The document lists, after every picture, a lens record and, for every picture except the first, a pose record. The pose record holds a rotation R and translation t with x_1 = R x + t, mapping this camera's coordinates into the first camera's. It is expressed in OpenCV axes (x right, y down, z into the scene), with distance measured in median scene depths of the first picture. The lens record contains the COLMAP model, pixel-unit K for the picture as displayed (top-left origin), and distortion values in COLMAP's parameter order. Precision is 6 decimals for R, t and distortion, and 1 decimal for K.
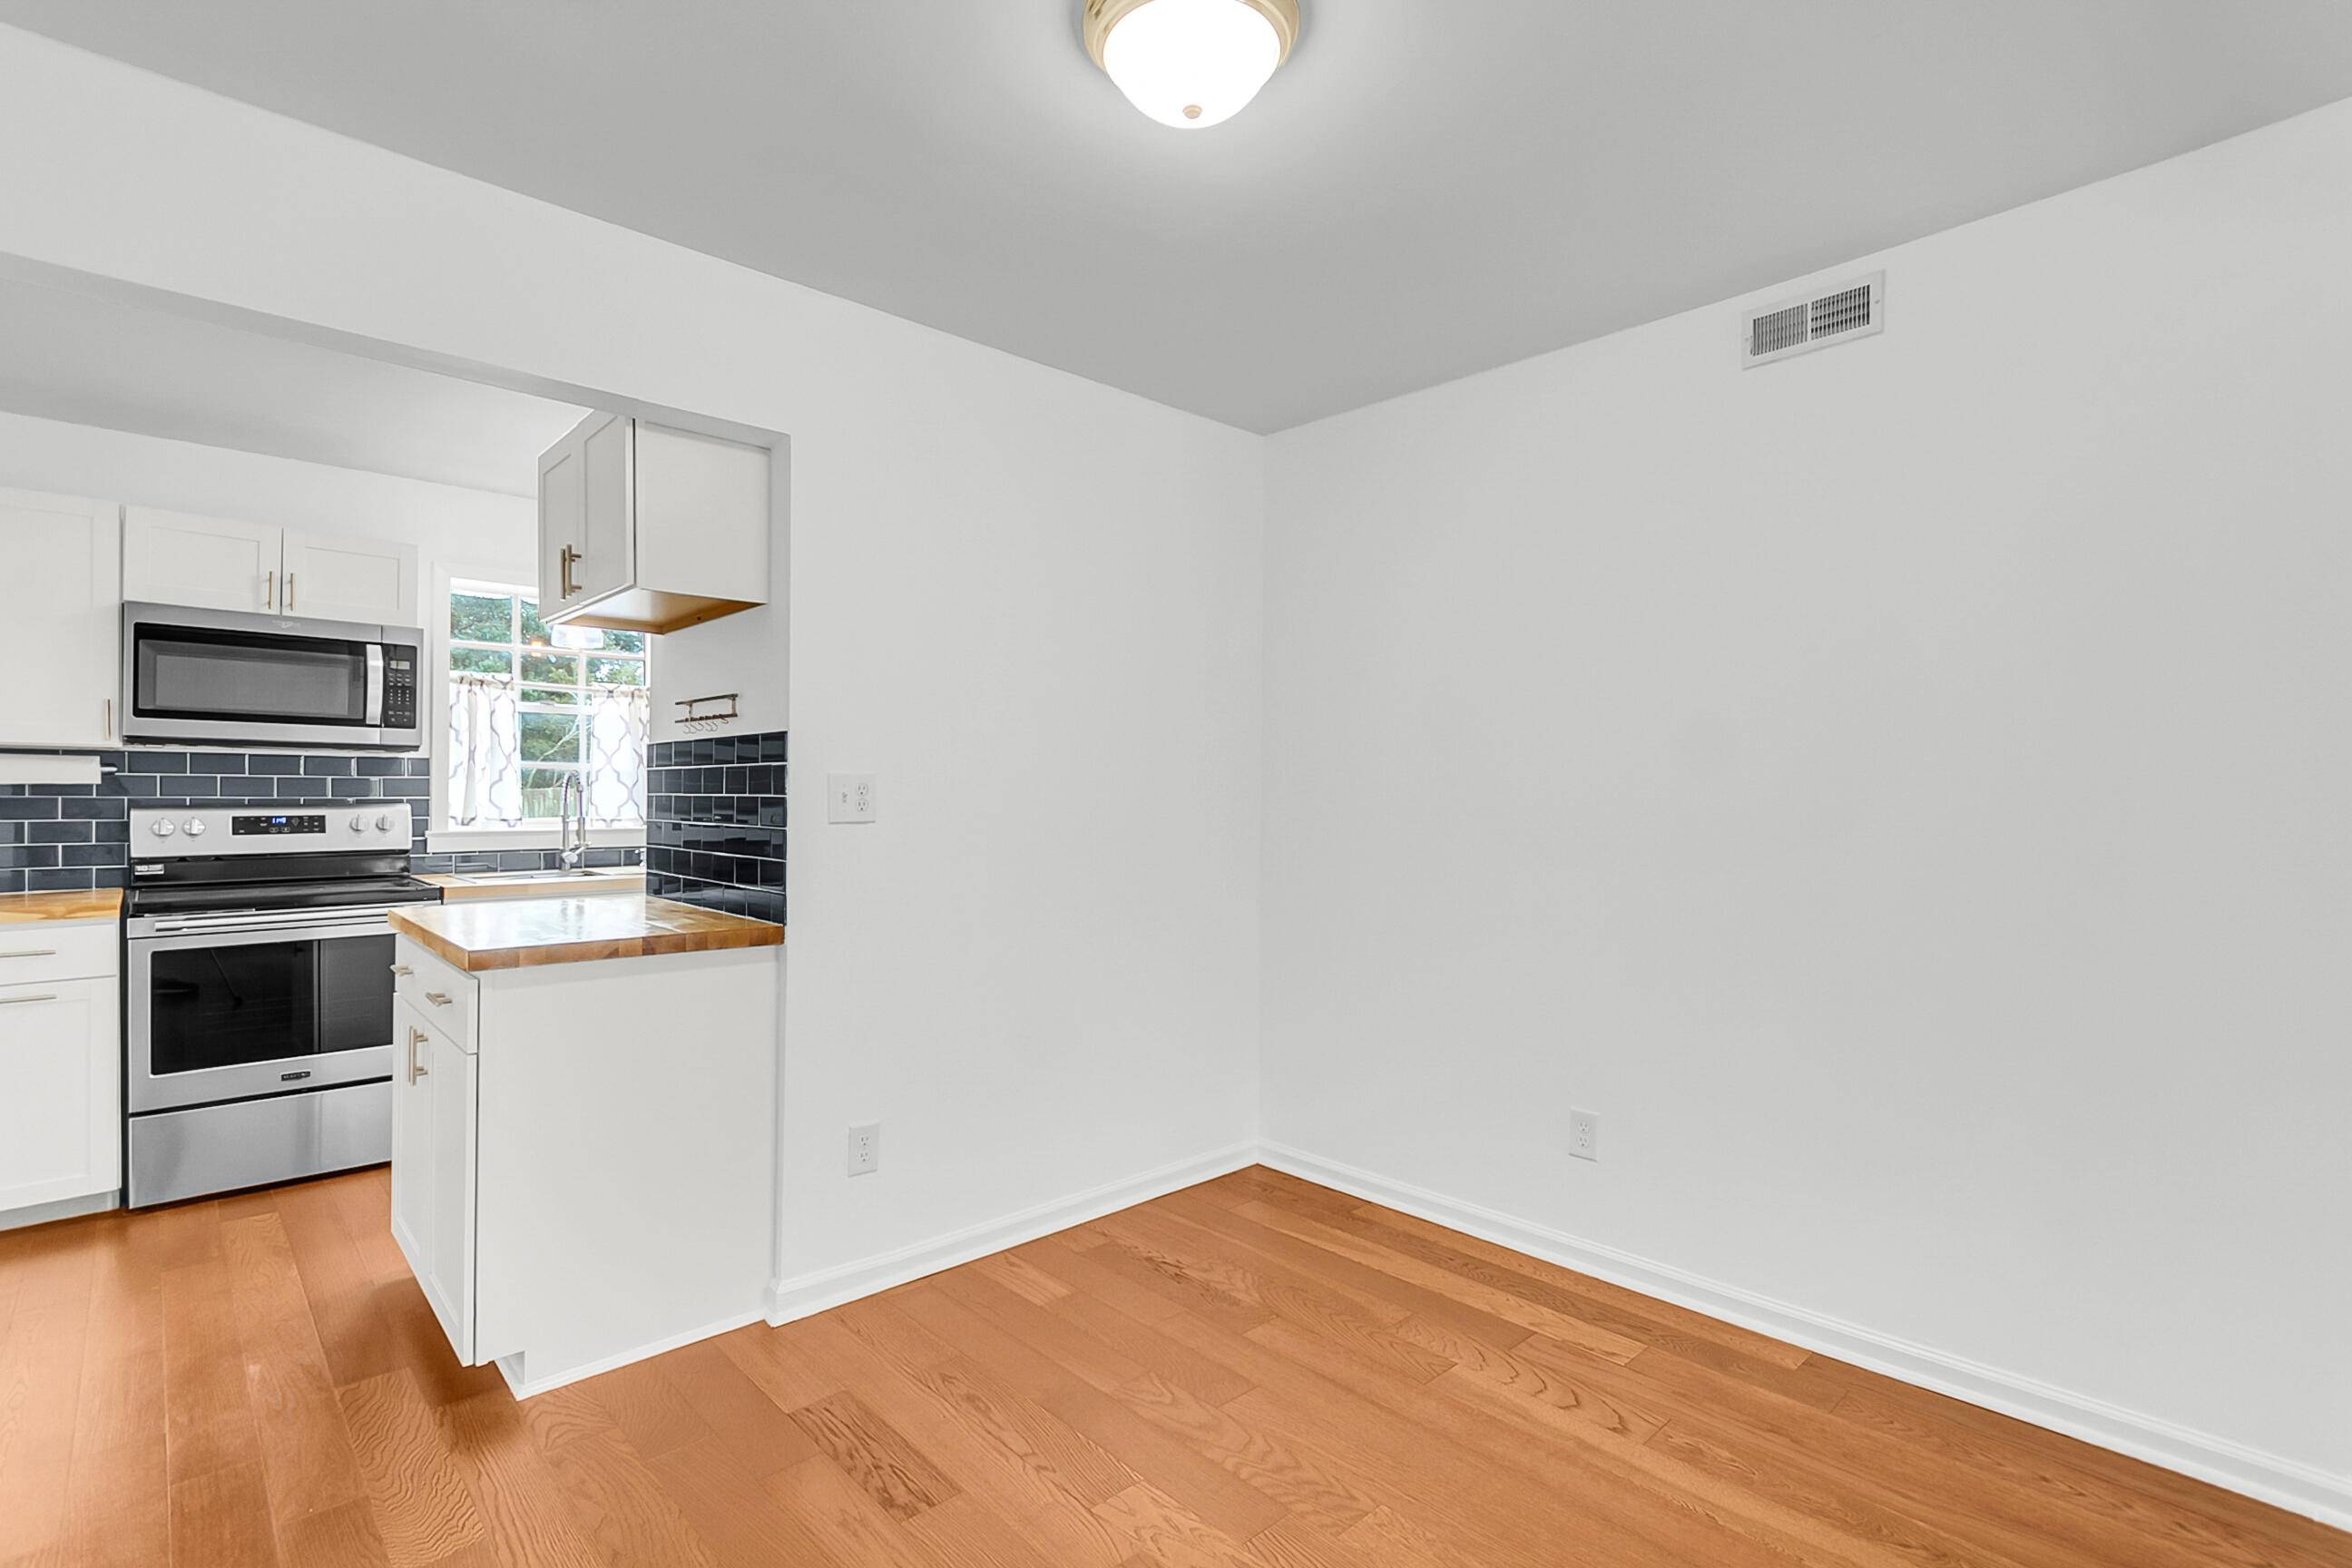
lens RADIAL K [[1115.1, 0, 1176.4], [0, 1115.1, 796.2], [0, 0, 1]] dist [0.003905, 0.000920]
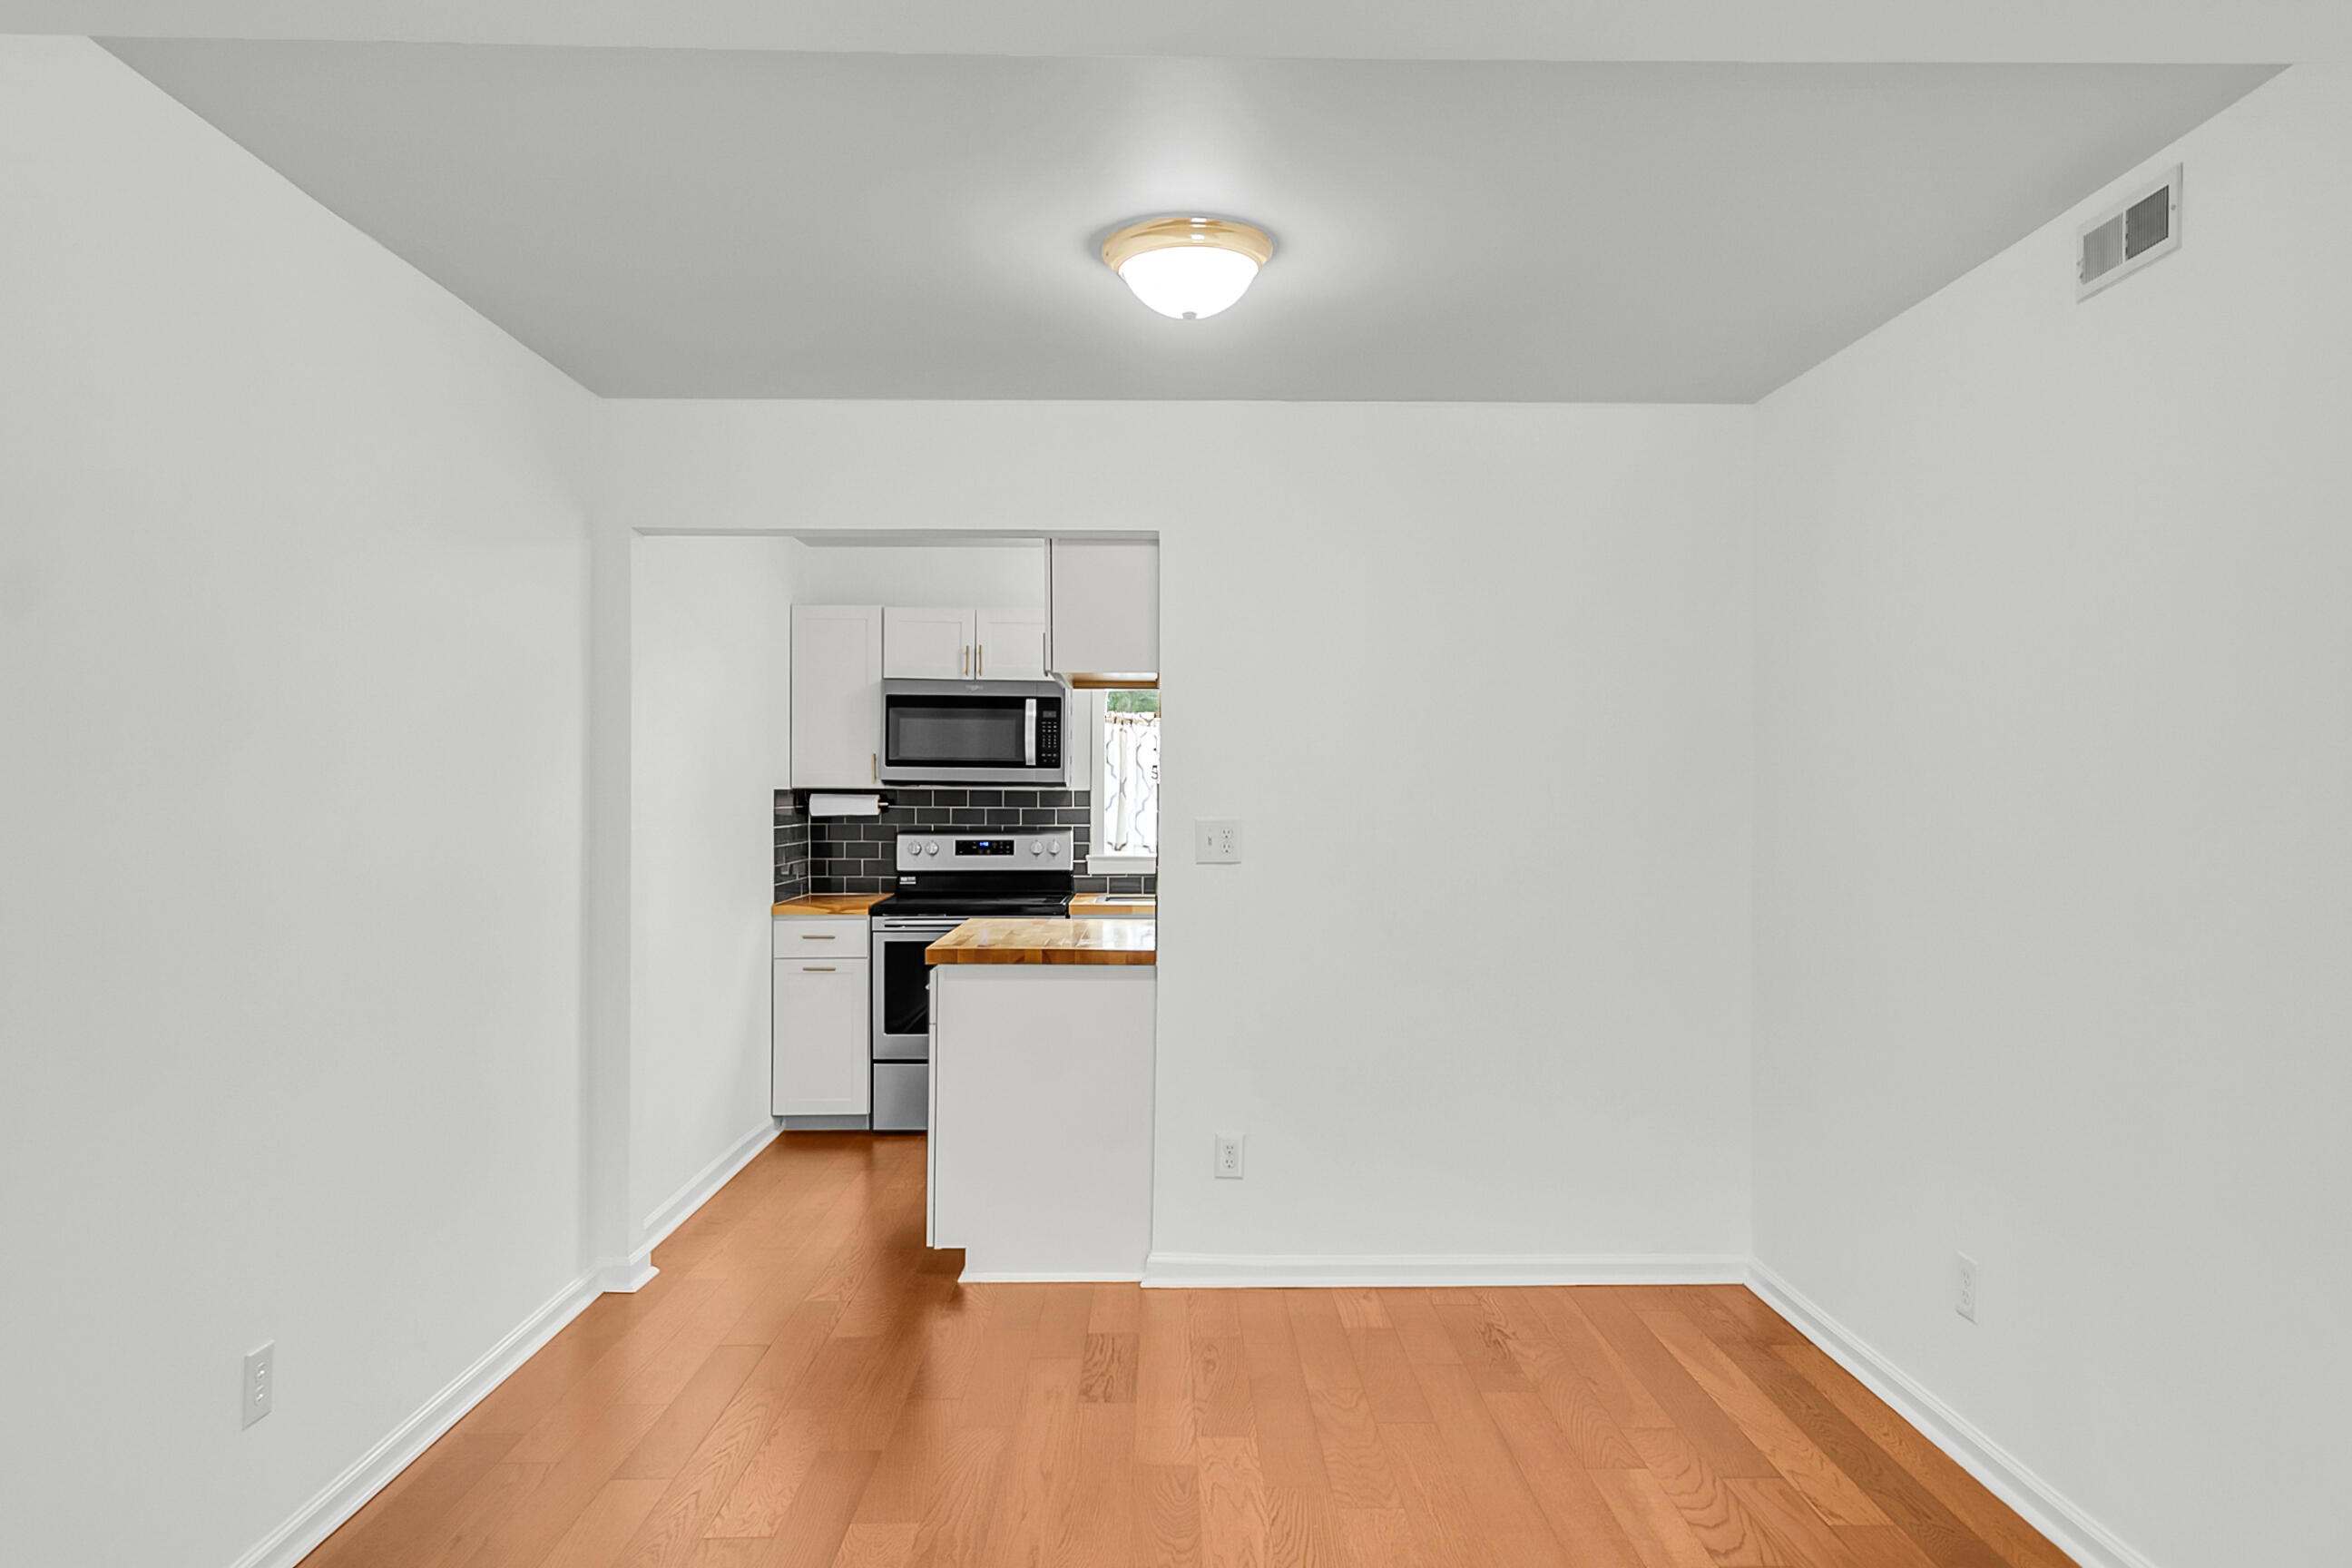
lens RADIAL K [[1615.9, 0, 1176.0], [0, 1615.9, 784.0], [0, 0, 1]] dist [-0.002926, 0.000644]
pose [[0.733350, -0.004962, -0.679833, 0.576036], [-0.001197, 0.999962, -0.008590, -0.030340], [0.679850, 0.007113, 0.733317, -0.162469]]
